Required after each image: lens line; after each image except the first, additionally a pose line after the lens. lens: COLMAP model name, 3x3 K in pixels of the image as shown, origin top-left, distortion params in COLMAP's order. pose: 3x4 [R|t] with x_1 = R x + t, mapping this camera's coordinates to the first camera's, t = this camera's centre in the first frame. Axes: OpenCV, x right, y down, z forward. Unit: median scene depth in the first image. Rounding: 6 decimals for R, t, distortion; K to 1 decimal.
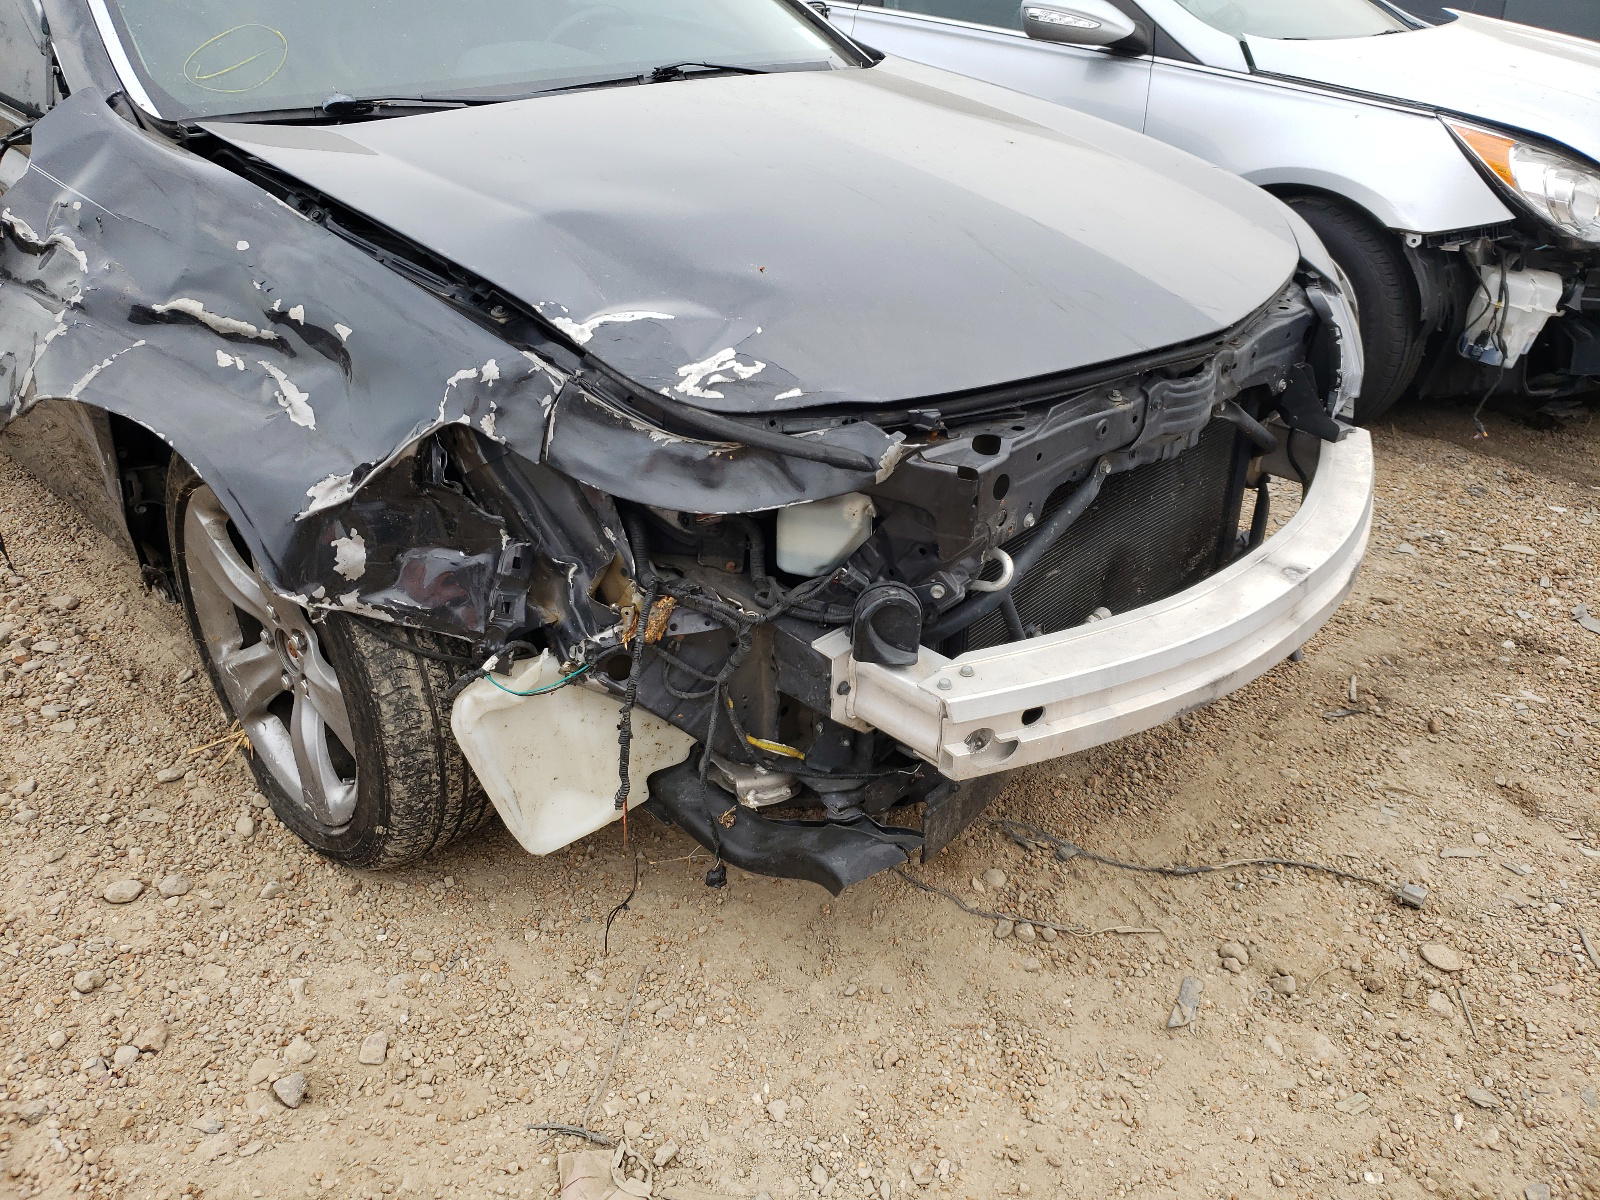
lens RADIAL K [[1220.4, 0, 800.0], [0, 1220.4, 600.0], [0, 0, 1]] dist [0.088243, -0.101661]
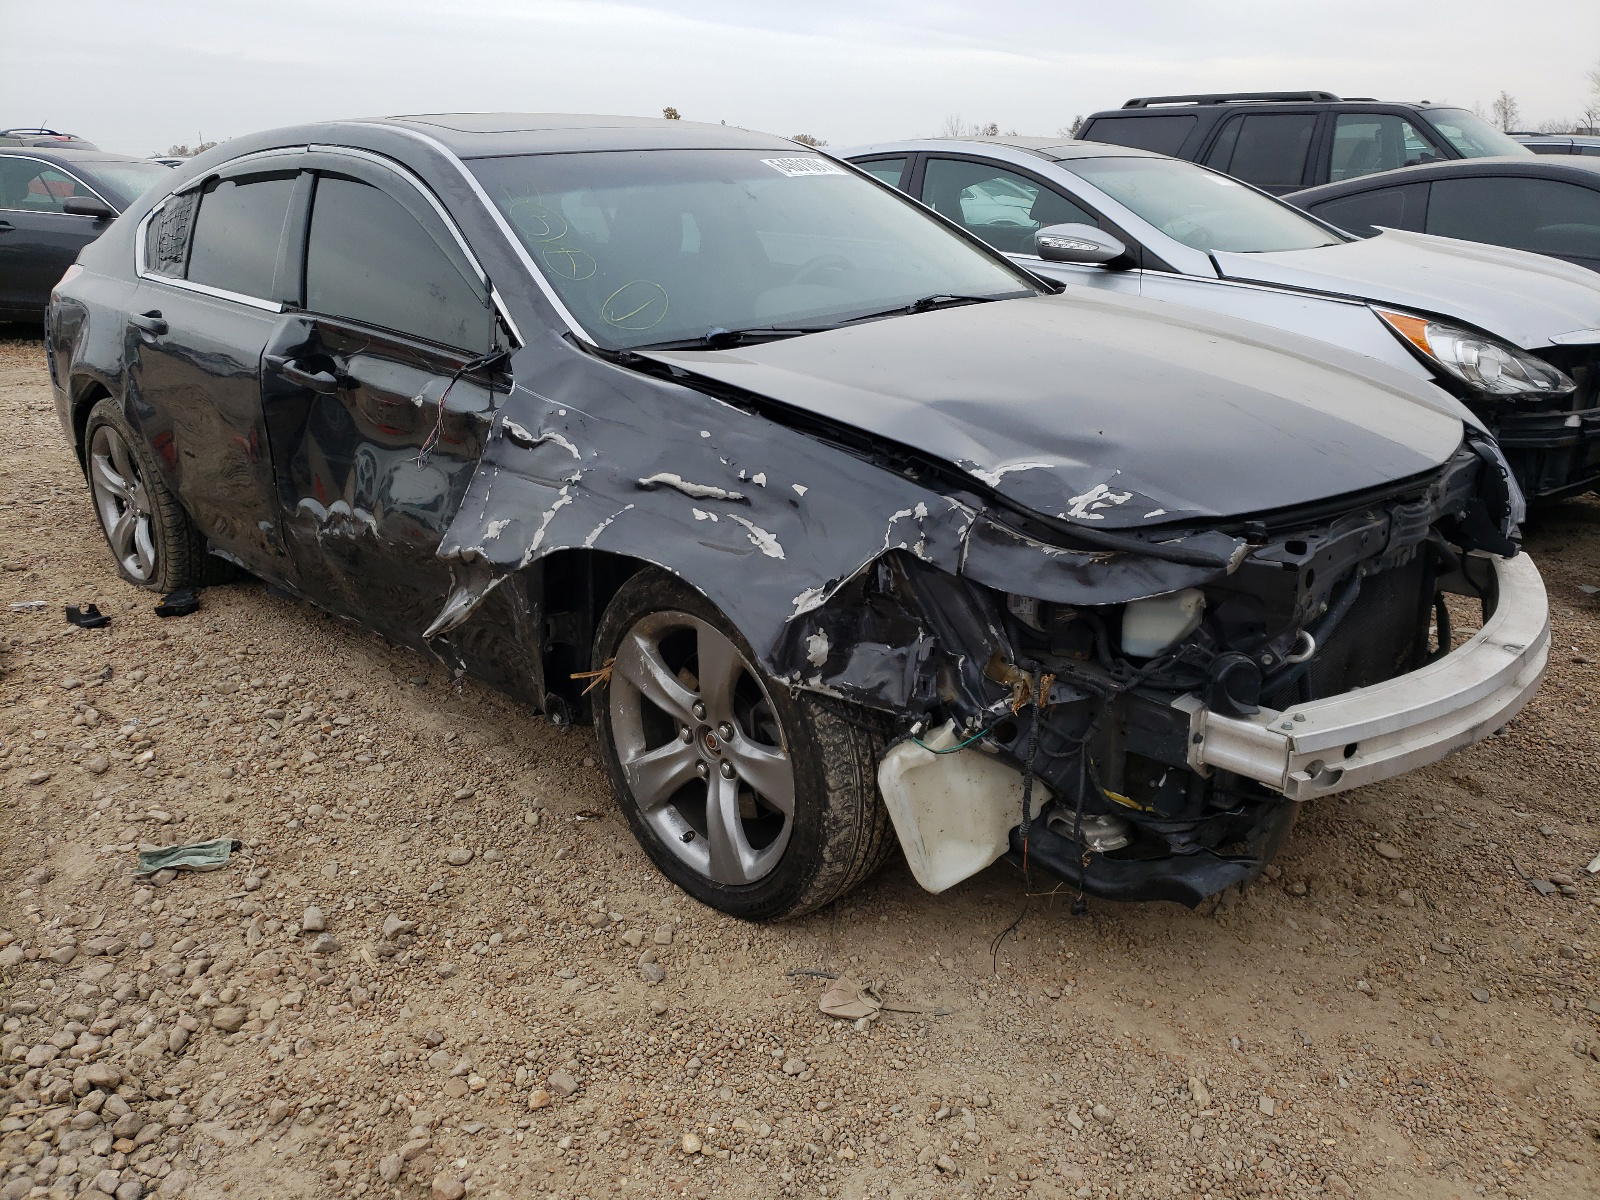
lens RADIAL K [[1223.6, 0, 800.0], [0, 1223.6, 600.0], [0, 0, 1]] dist [0.173560, -0.523964]
pose [[0.999351, -0.034258, -0.011096, -0.353040], [0.031884, 0.985000, -0.169581, 0.133298], [0.016739, 0.169117, 0.985454, -0.316608]]
